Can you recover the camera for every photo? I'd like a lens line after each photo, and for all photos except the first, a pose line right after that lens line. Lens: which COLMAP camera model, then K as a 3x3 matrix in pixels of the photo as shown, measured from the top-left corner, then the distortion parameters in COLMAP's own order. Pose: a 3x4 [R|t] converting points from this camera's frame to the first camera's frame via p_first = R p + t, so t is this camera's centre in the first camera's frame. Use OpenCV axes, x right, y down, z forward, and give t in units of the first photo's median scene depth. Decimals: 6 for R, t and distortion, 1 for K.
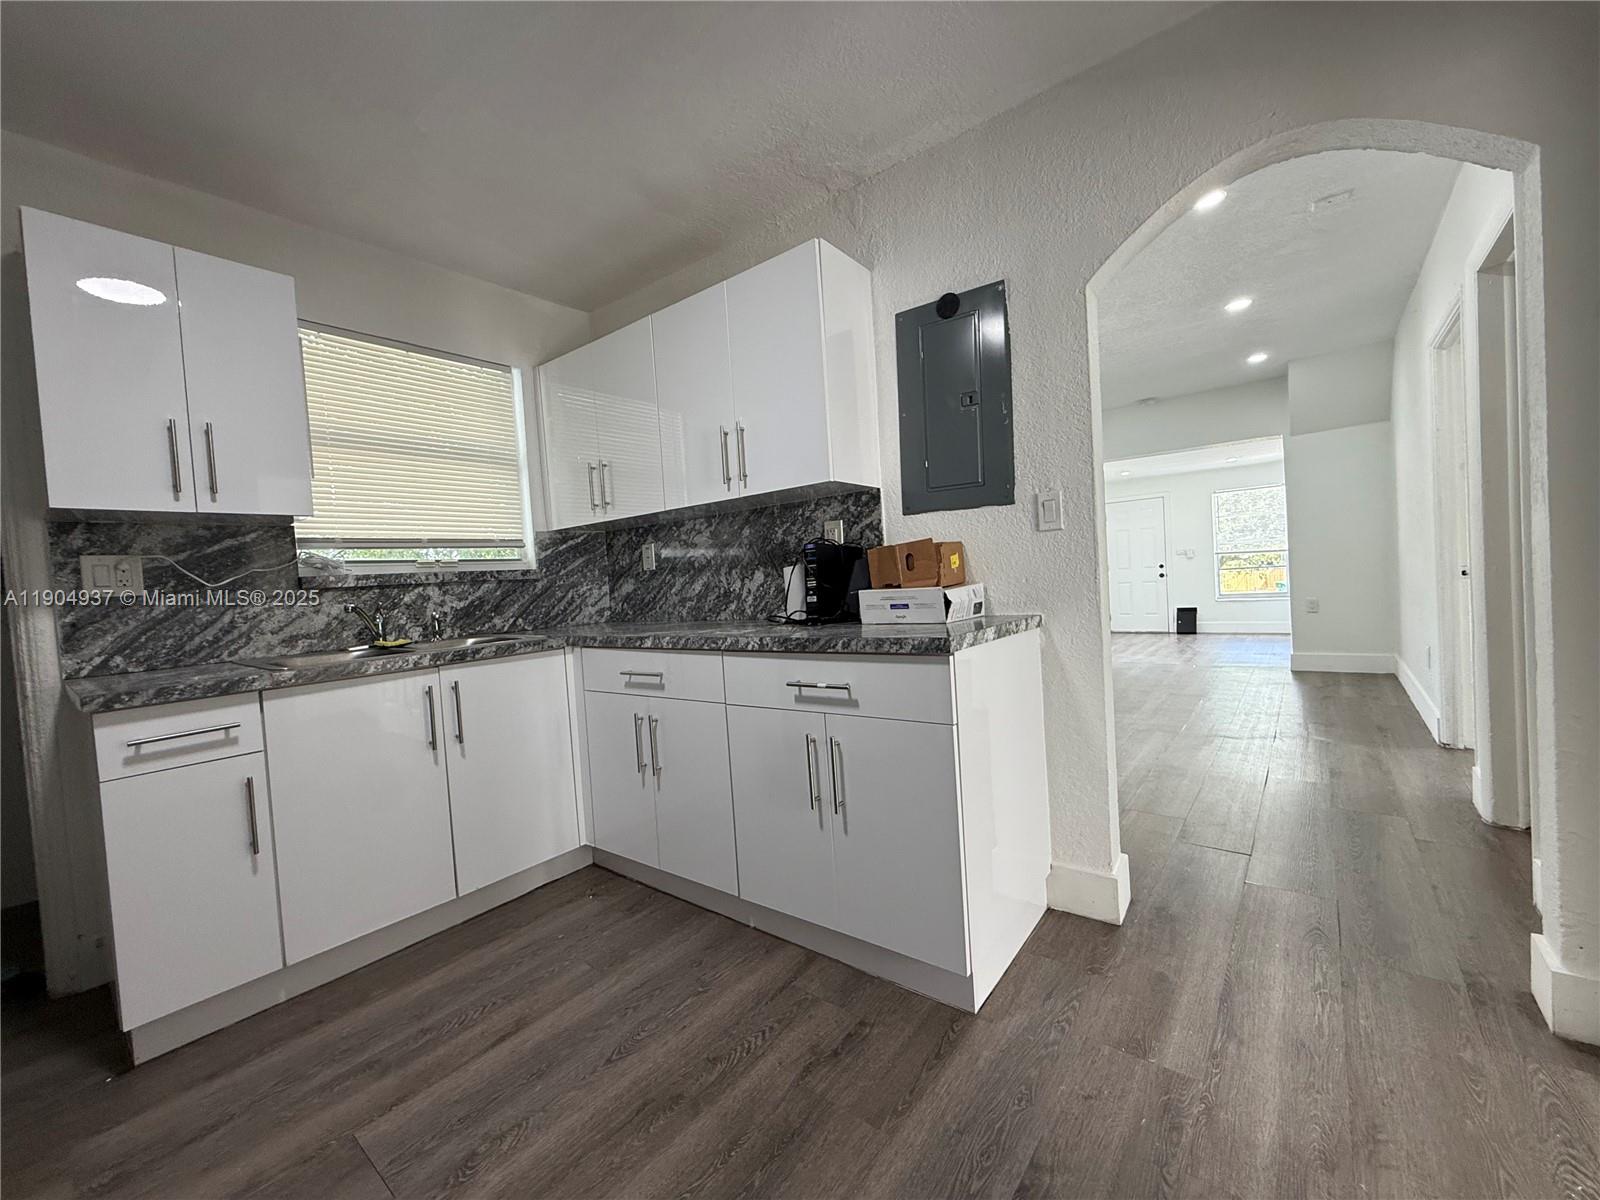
lens RADIAL K [[639.3, 0, 795.9], [0, 639.3, 601.9], [0, 0, 1]] dist [-0.000102, 0.000939]
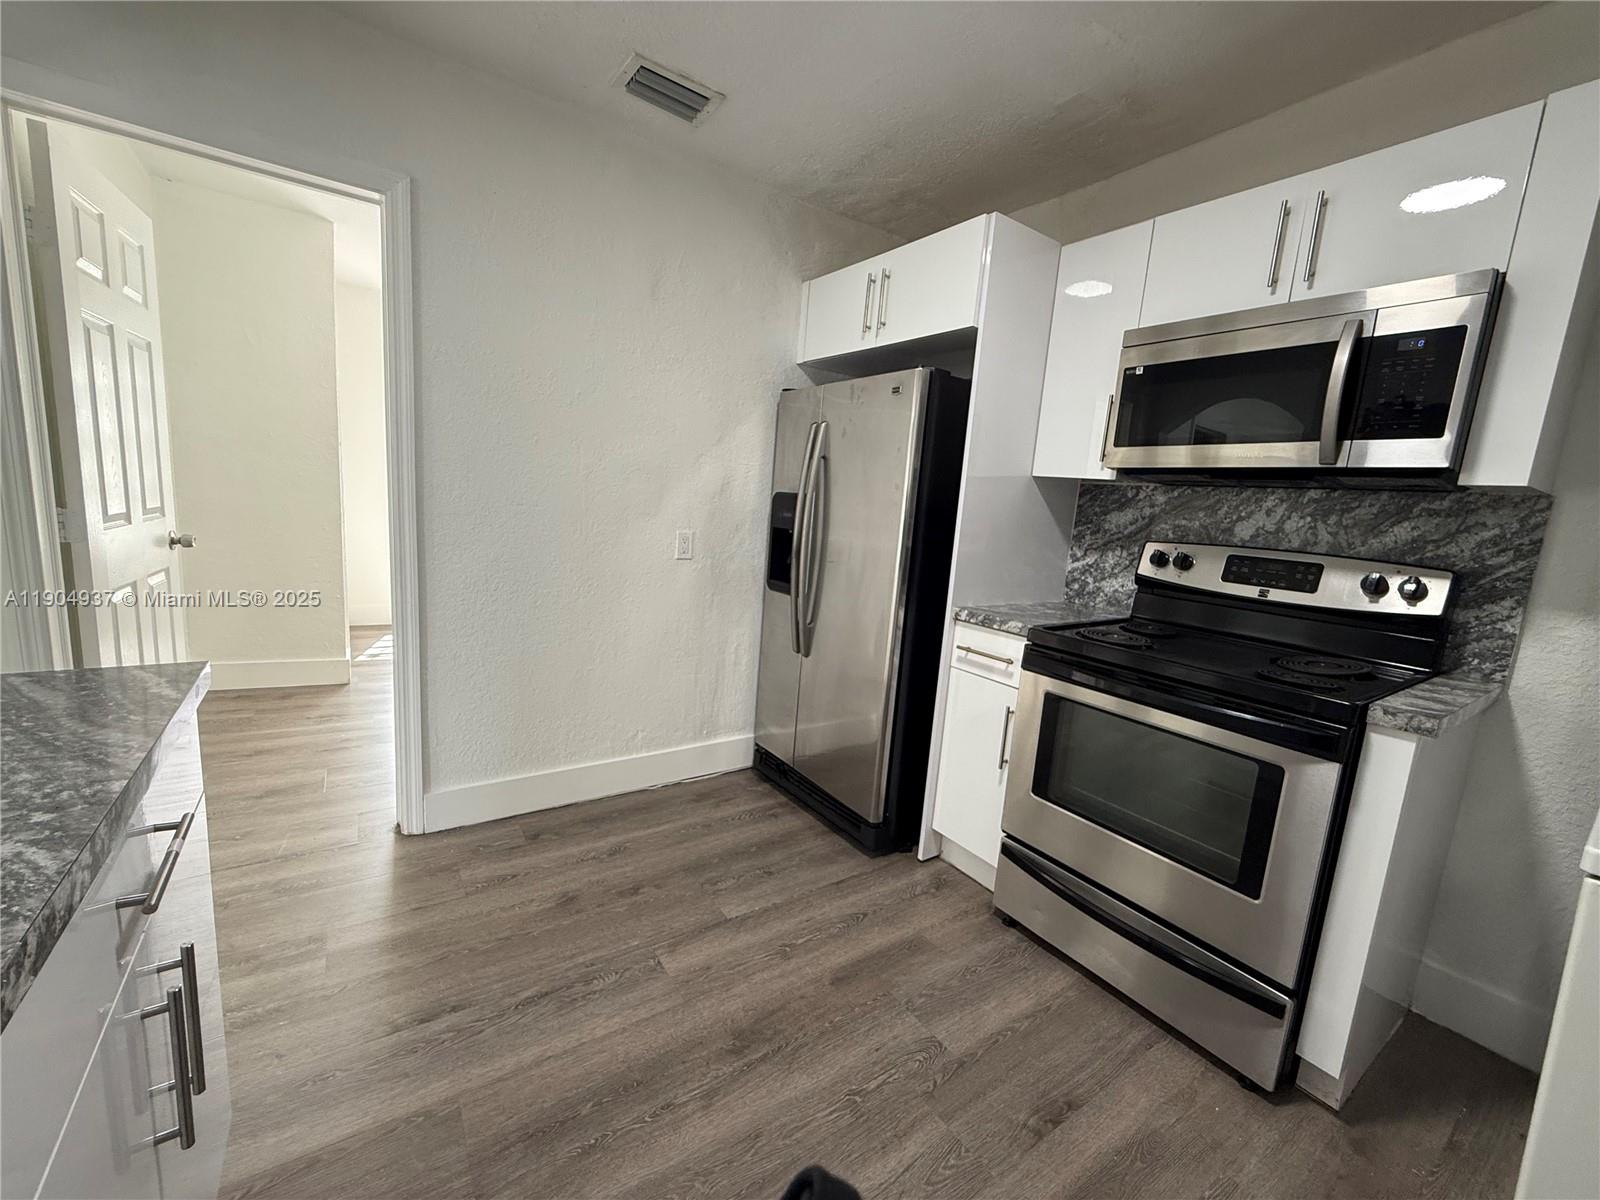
lens RADIAL K [[639.3, 0, 798.8], [0, 639.3, 599.6], [0, 0, 1]] dist [-0.000102, 0.000939]
pose [[-0.959315, -0.051078, 0.277679, -0.539395], [-0.002542, 0.985022, 0.172409, -0.126348], [-0.282327, 0.164688, -0.945076, 1.437468]]
